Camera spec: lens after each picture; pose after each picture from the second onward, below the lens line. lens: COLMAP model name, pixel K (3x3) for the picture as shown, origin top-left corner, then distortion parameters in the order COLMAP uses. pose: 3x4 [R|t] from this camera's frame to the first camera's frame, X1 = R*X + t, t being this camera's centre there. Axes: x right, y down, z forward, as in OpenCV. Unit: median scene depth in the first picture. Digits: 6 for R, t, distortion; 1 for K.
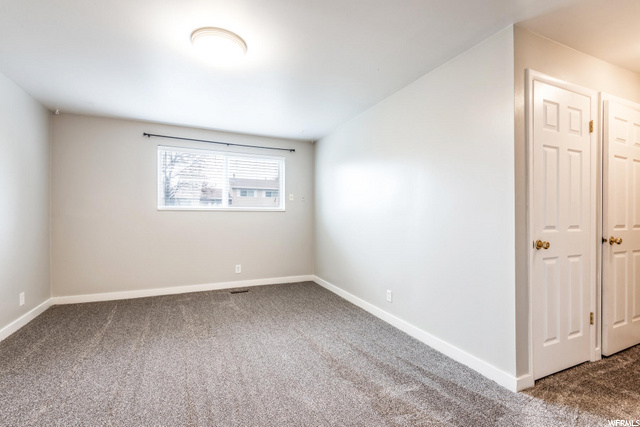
lens RADIAL K [[292.3, 0, 322.4], [0, 292.3, 215.0], [0, 0, 1]] dist [0.014304, -0.007882]
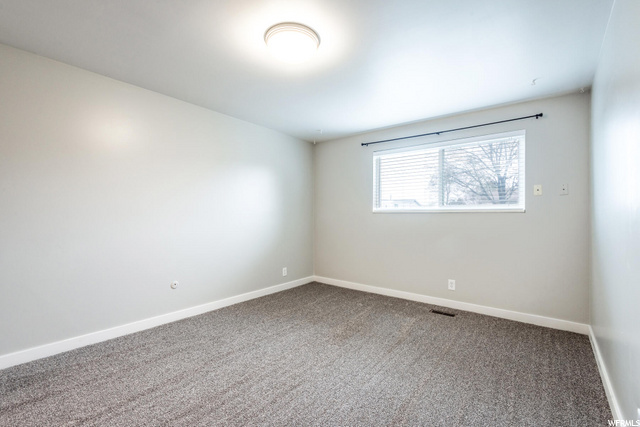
lens RADIAL K [[292.3, 0, 314.9], [0, 292.3, 213.8], [0, 0, 1]] dist [0.014304, -0.007882]
pose [[0.452436, -0.006110, -0.891776, 0.289139], [-0.007977, 0.999909, -0.010898, 0.002361], [0.891761, 0.012044, 0.452346, 0.334622]]
